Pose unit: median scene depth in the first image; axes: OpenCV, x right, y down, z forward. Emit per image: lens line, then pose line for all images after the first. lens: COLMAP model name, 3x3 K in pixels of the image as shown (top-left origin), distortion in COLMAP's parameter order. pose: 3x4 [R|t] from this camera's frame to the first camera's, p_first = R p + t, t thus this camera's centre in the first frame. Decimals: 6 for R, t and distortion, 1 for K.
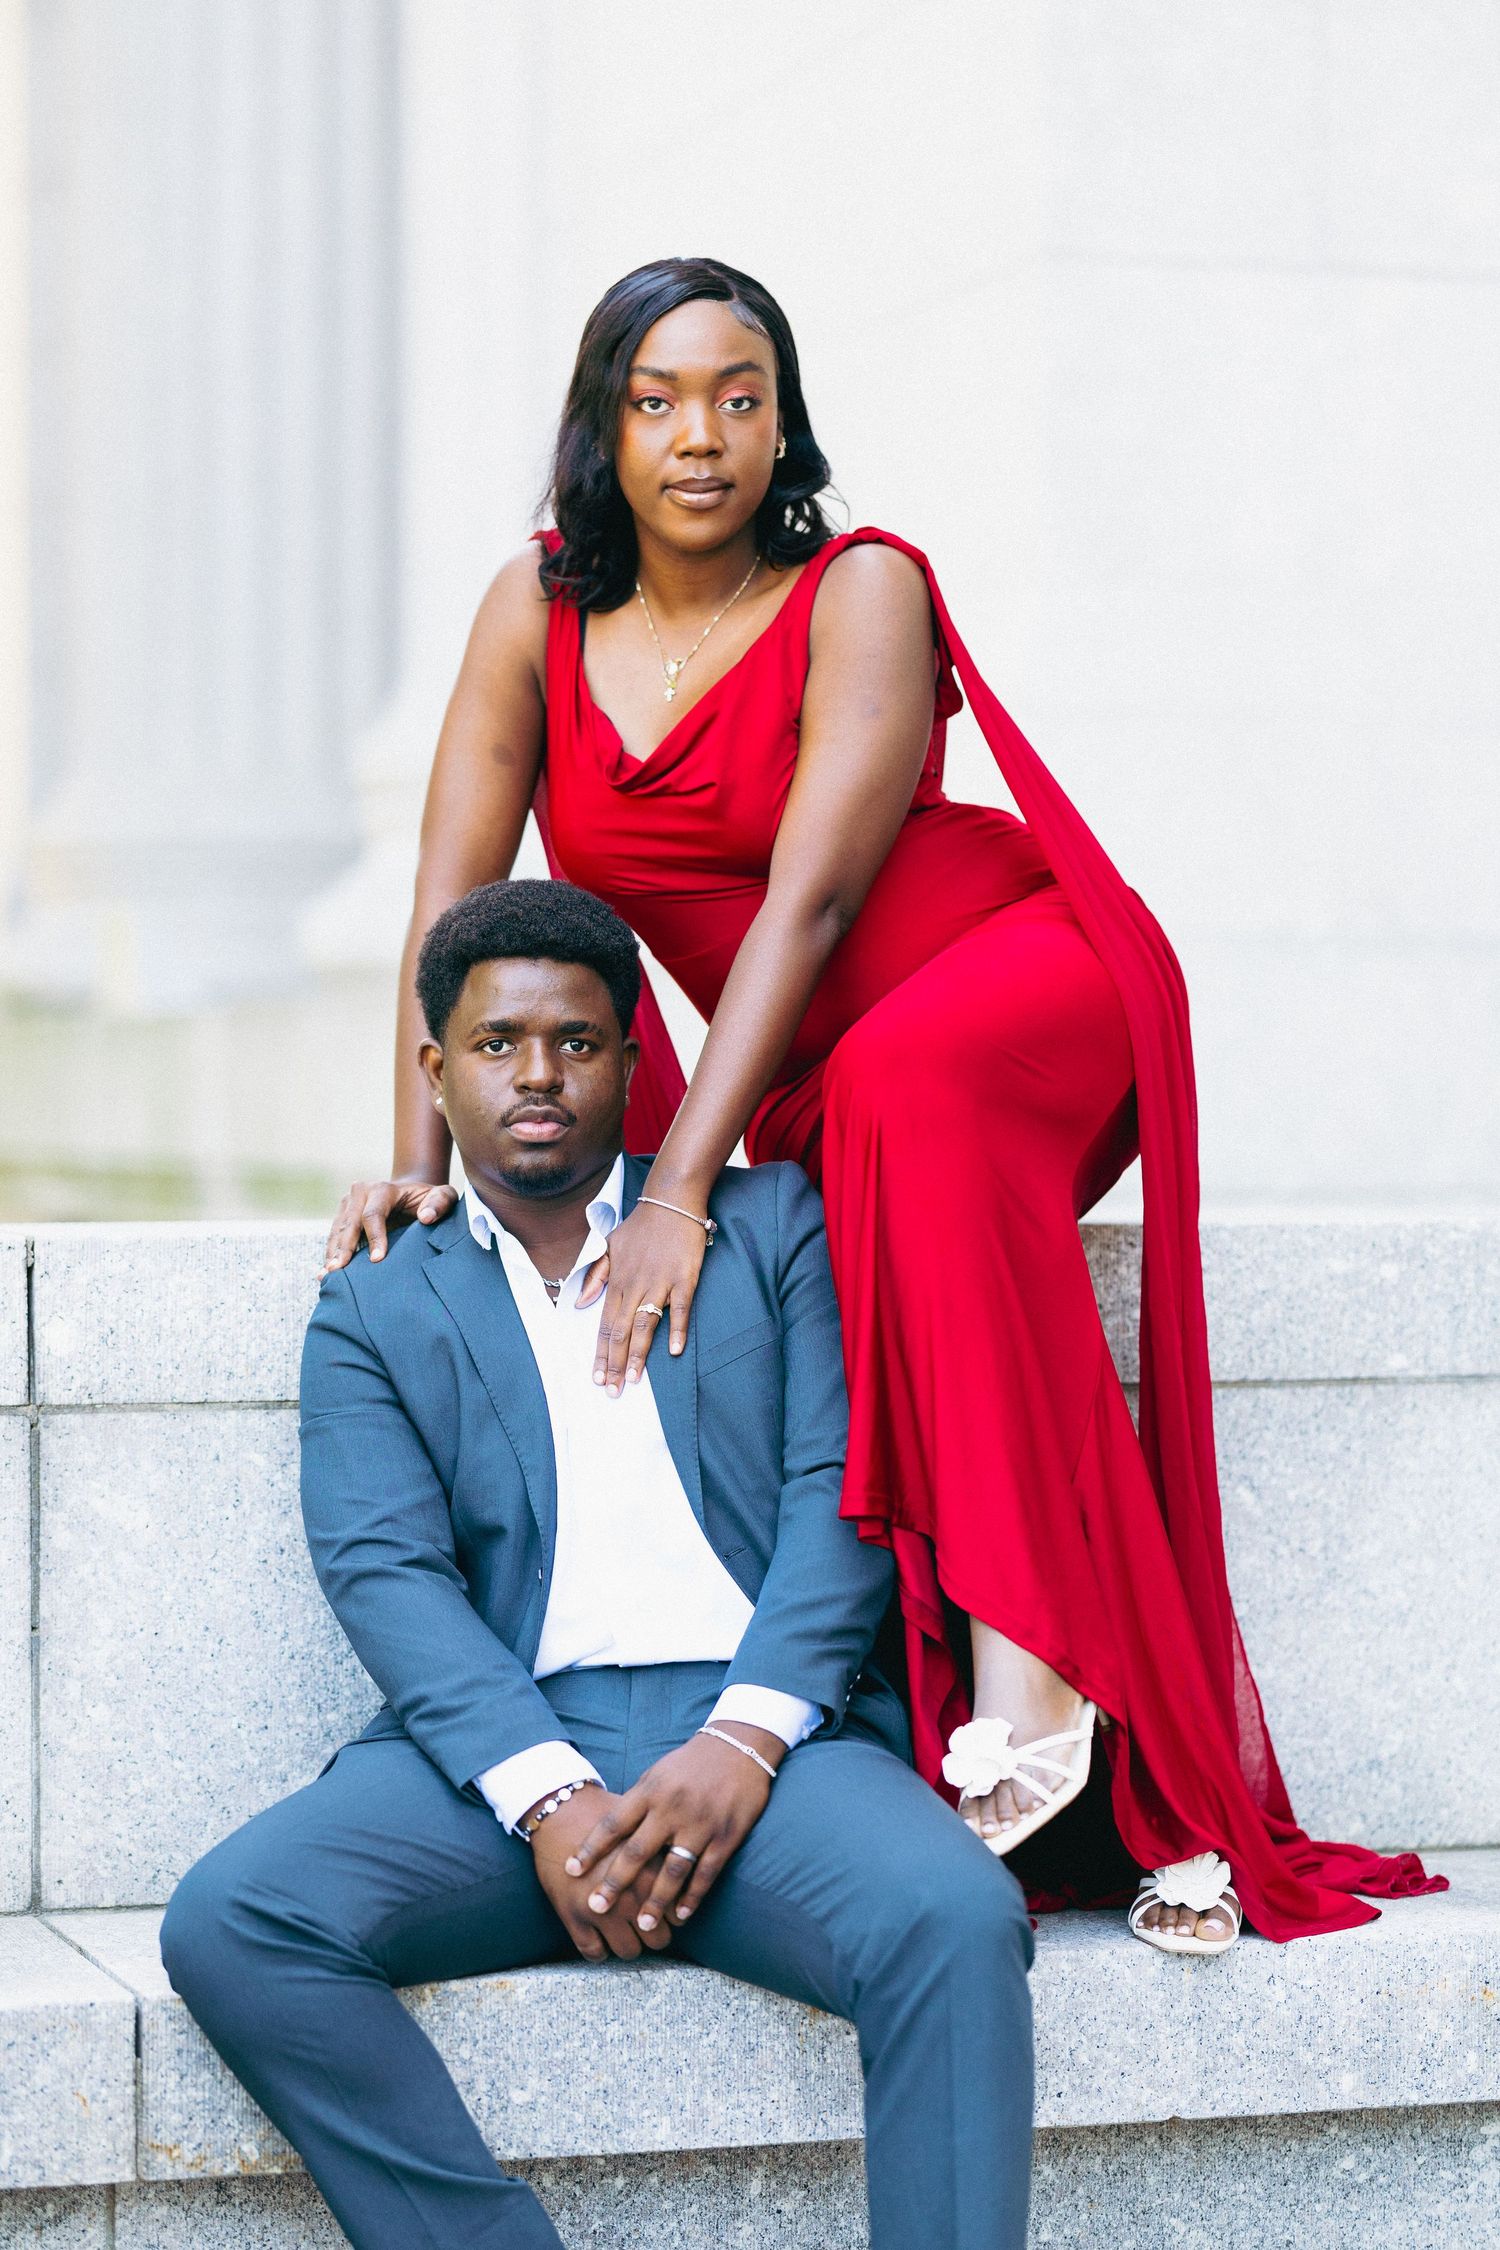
lens RADIAL K [[5536.2, 0, 750.0], [0, 5536.2, 1125.0], [0, 0, 1]] dist [-0.004367, -0.188402]
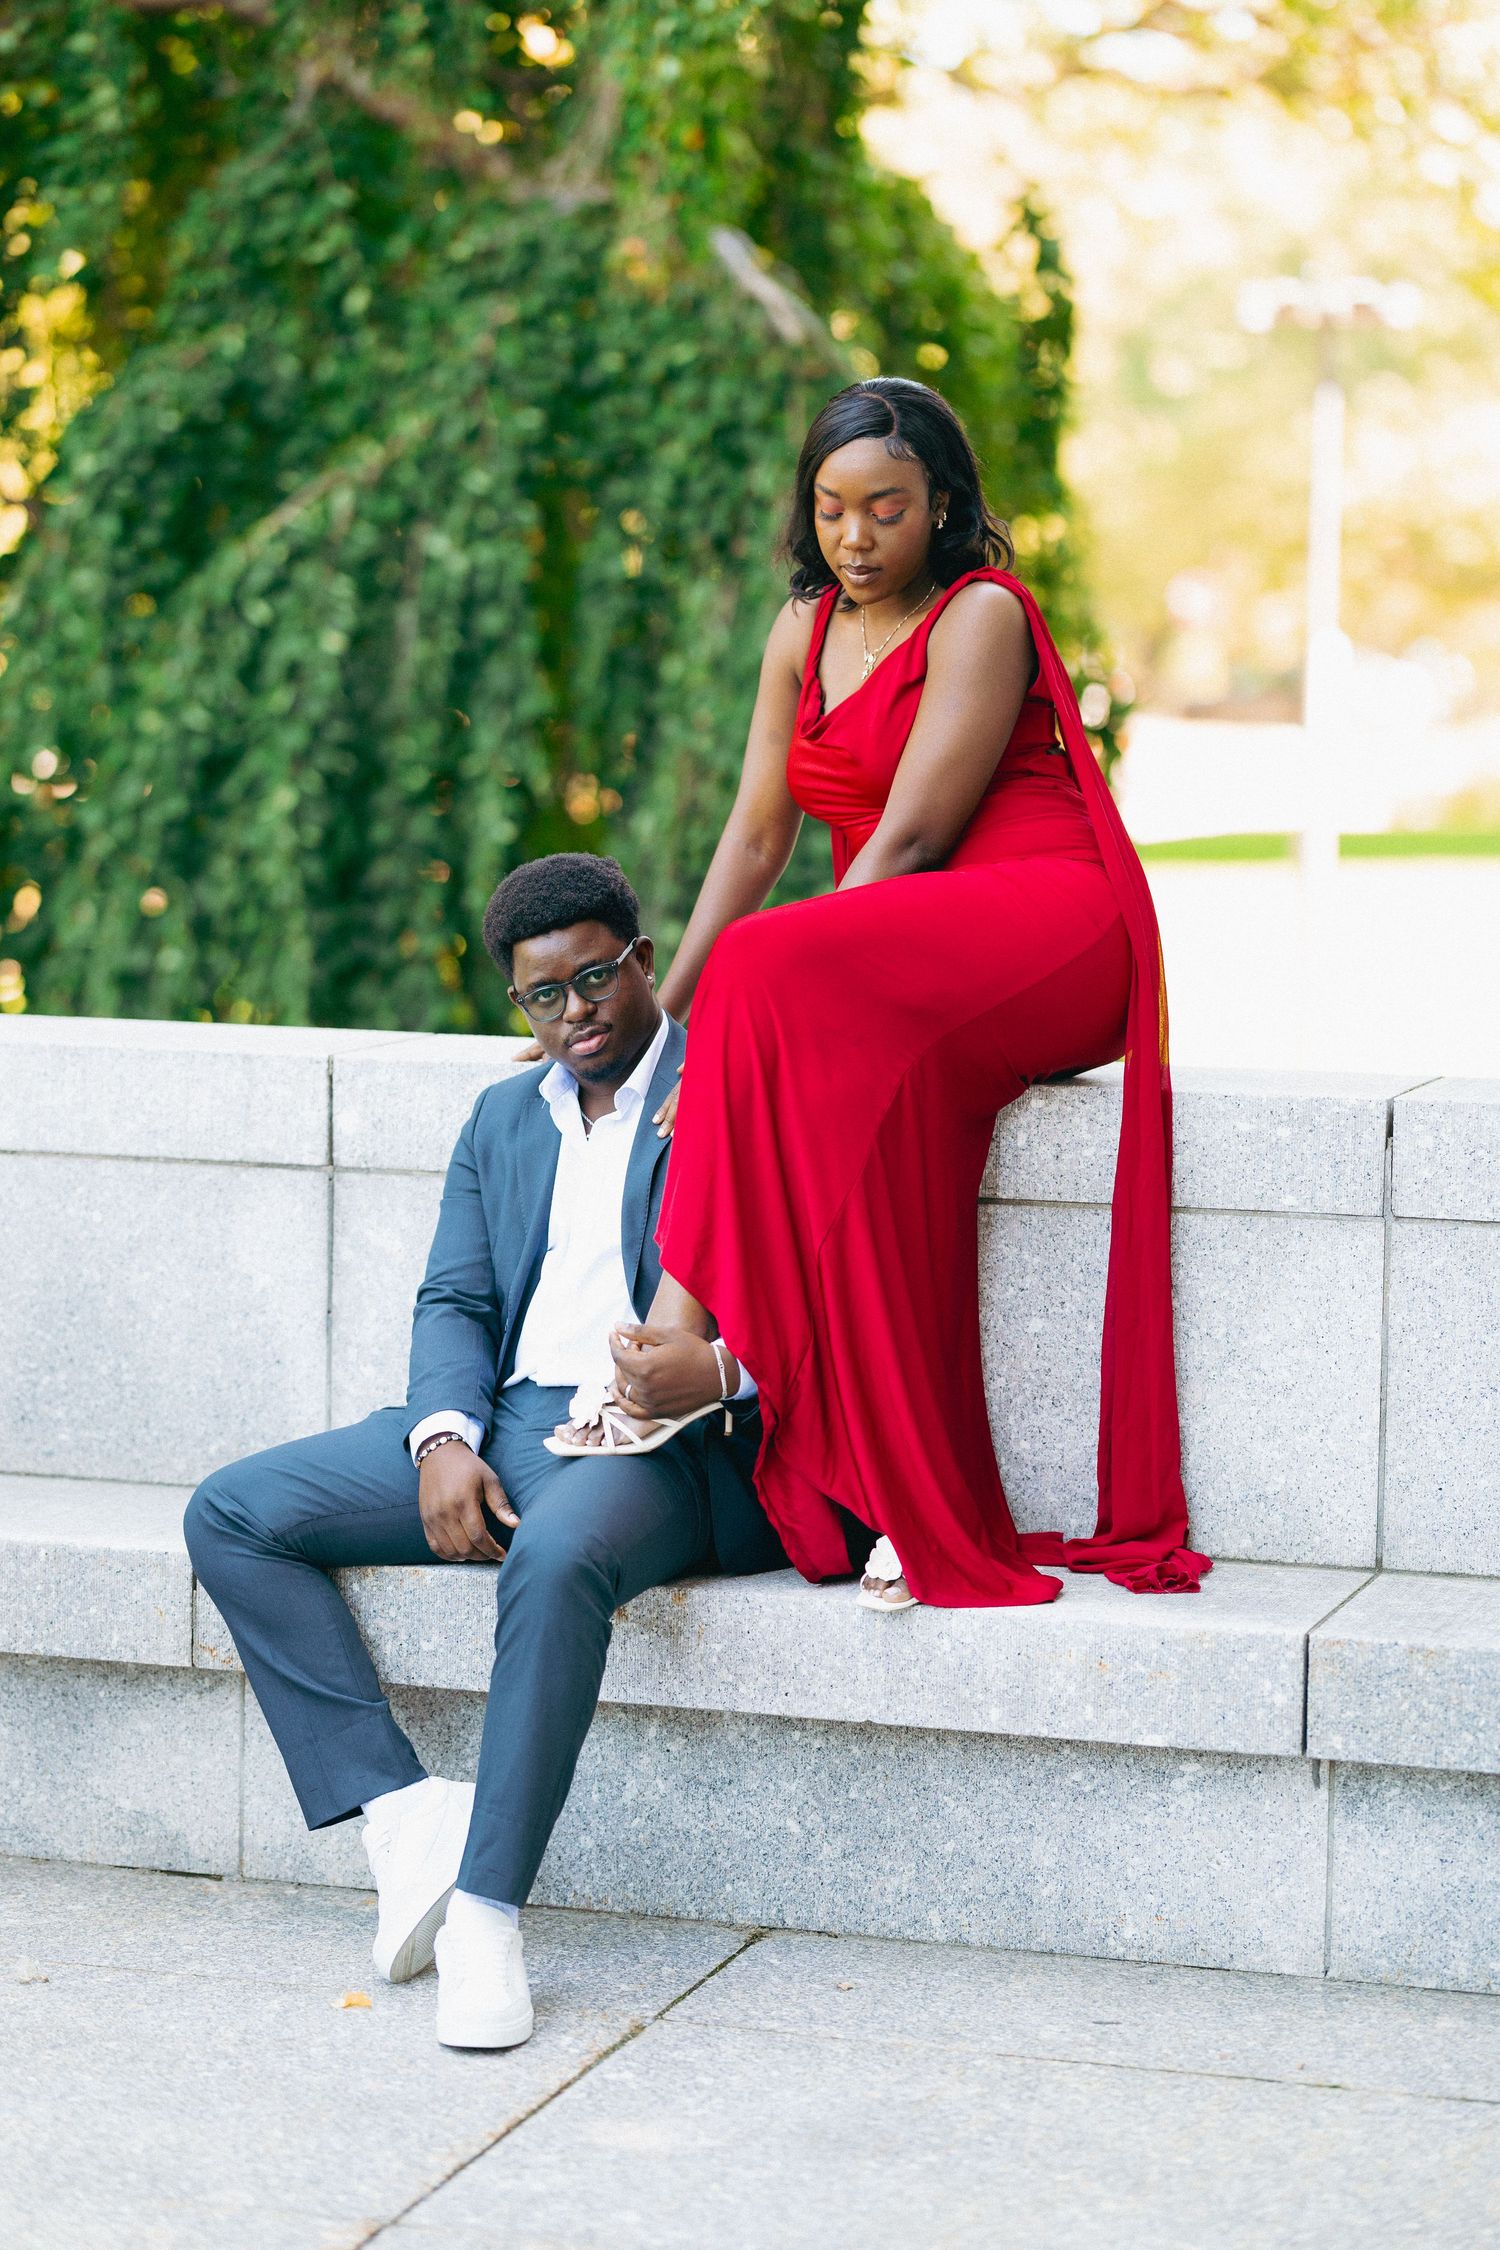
lens RADIAL K [[5463.8, 0, 750.0], [0, 5463.8, 1125.0], [0, 0, 1]] dist [0.030520, -0.759550]
pose [[0.820702, 0.068457, -0.567240, 0.815812], [-0.022856, 0.995935, 0.087126, -0.094013], [0.570899, -0.058540, 0.818931, -0.163263]]
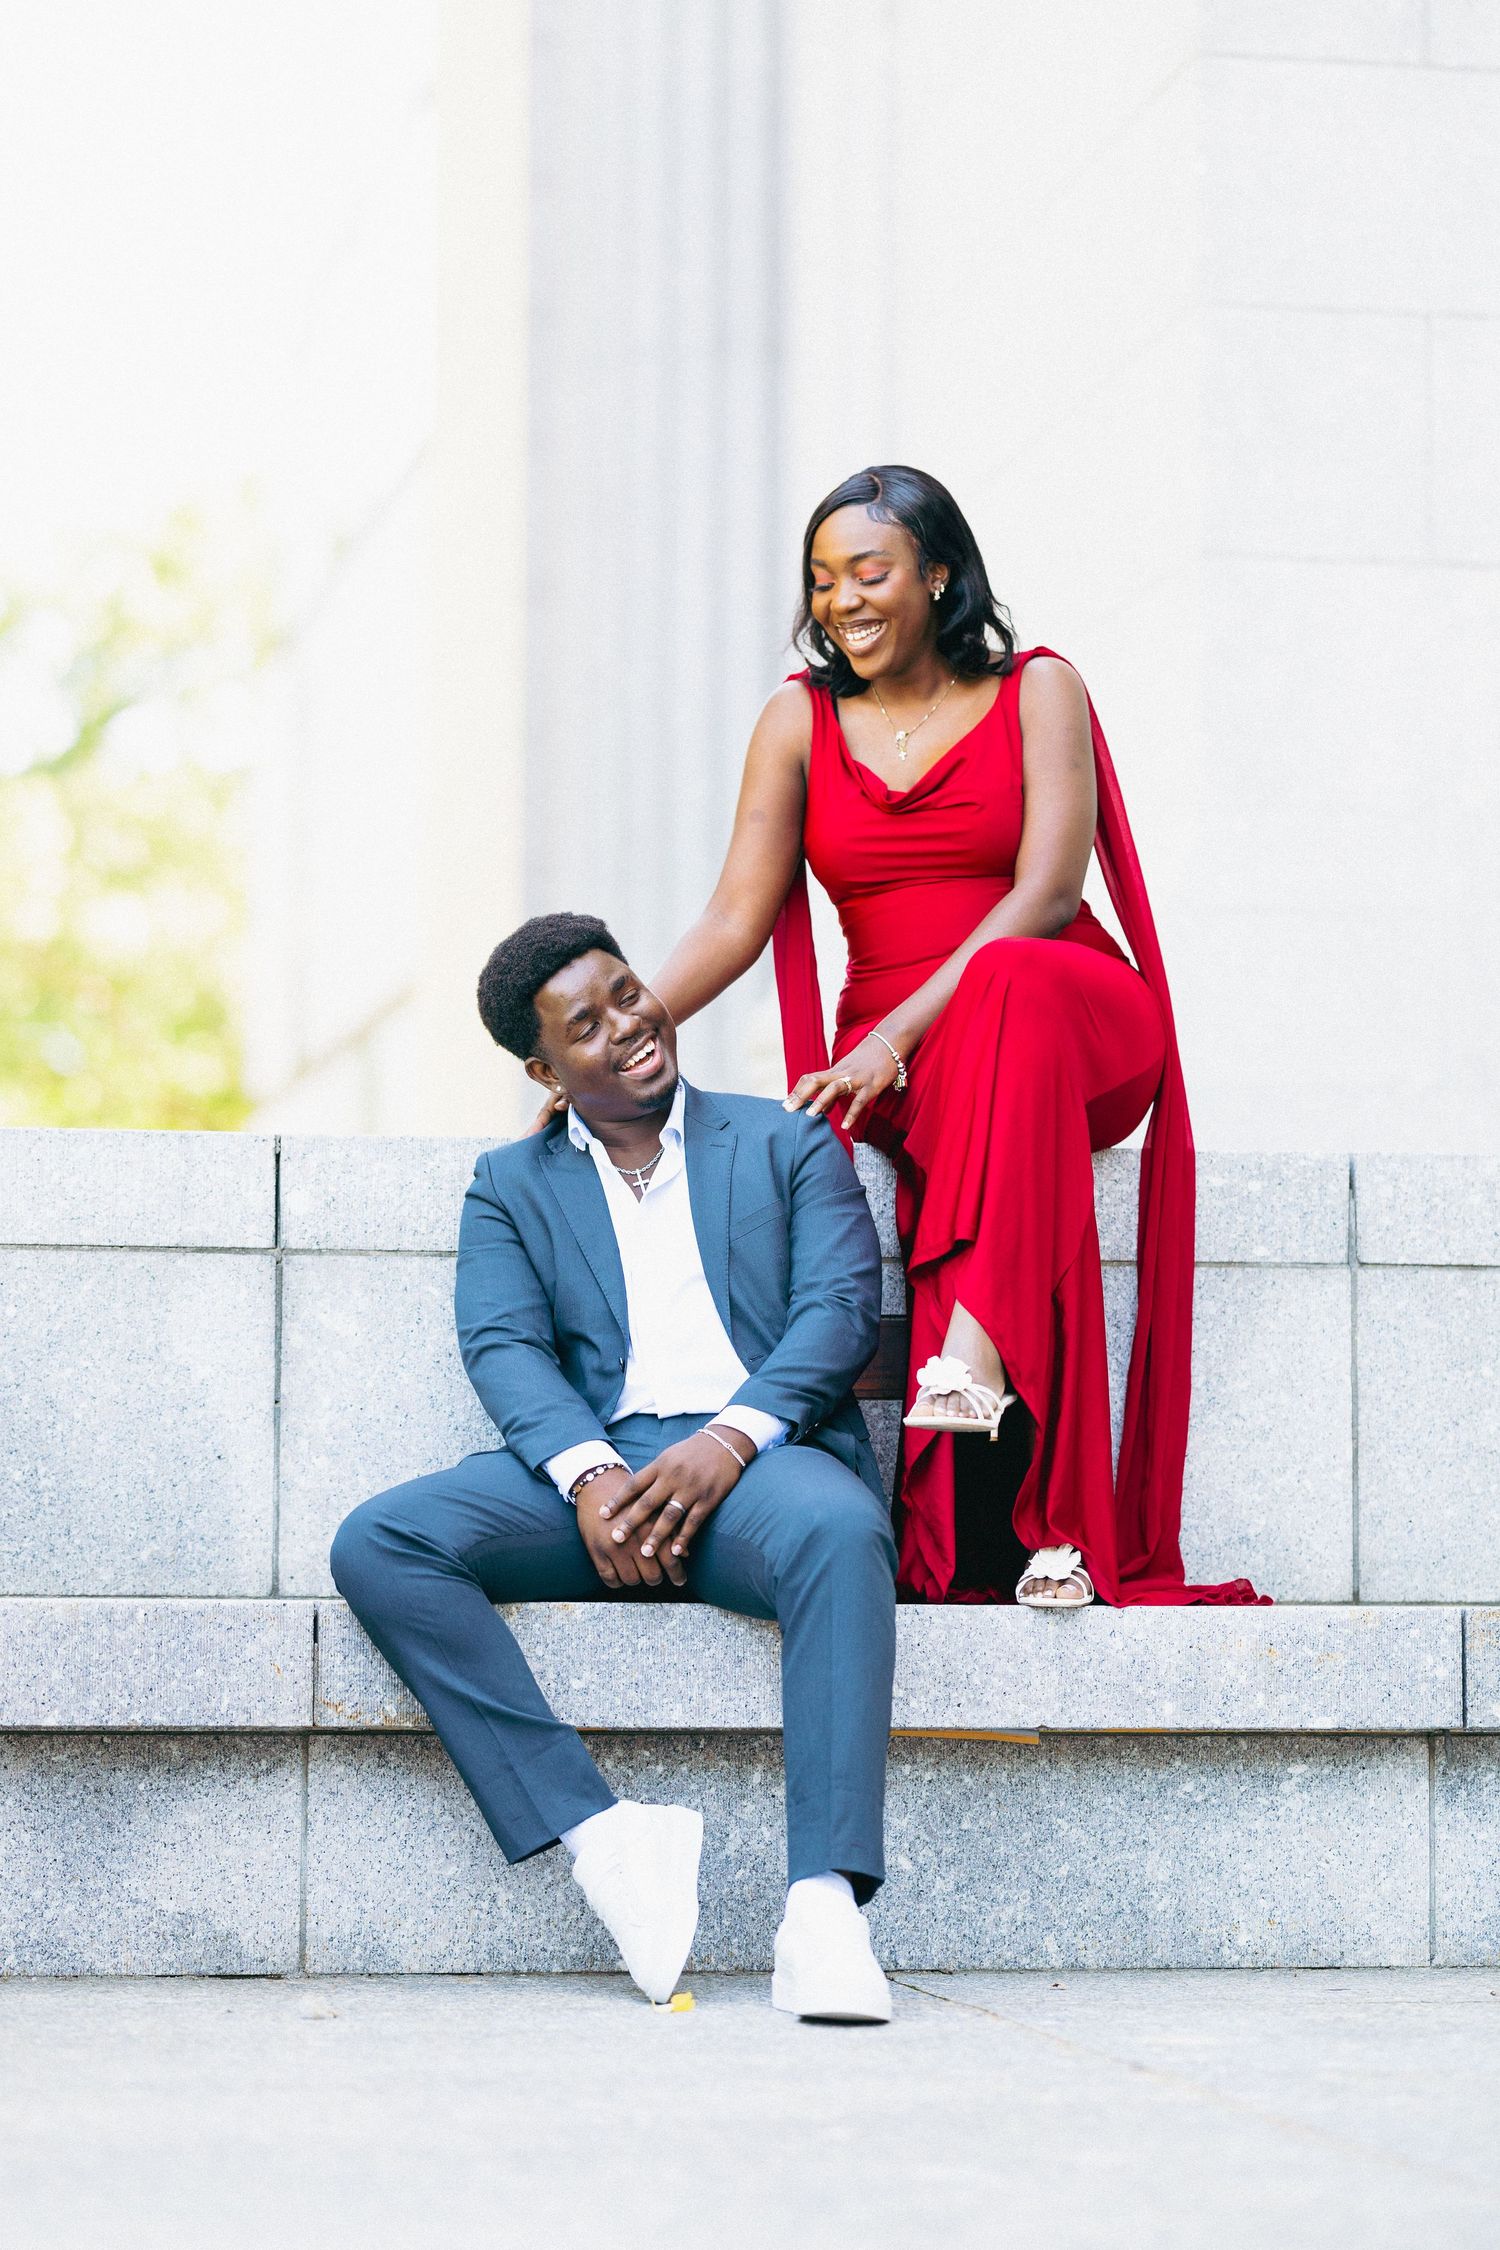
lens RADIAL K [[5536.2, 0, 750.0], [0, 5536.2, 1125.0], [0, 0, 1]] dist [-0.004367, -0.188402]
pose [[0.993372, -0.003420, -0.114890, 0.161284], [-0.007033, 0.995876, -0.090455, 0.149157], [0.114726, 0.090664, 0.989251, -0.430055]]
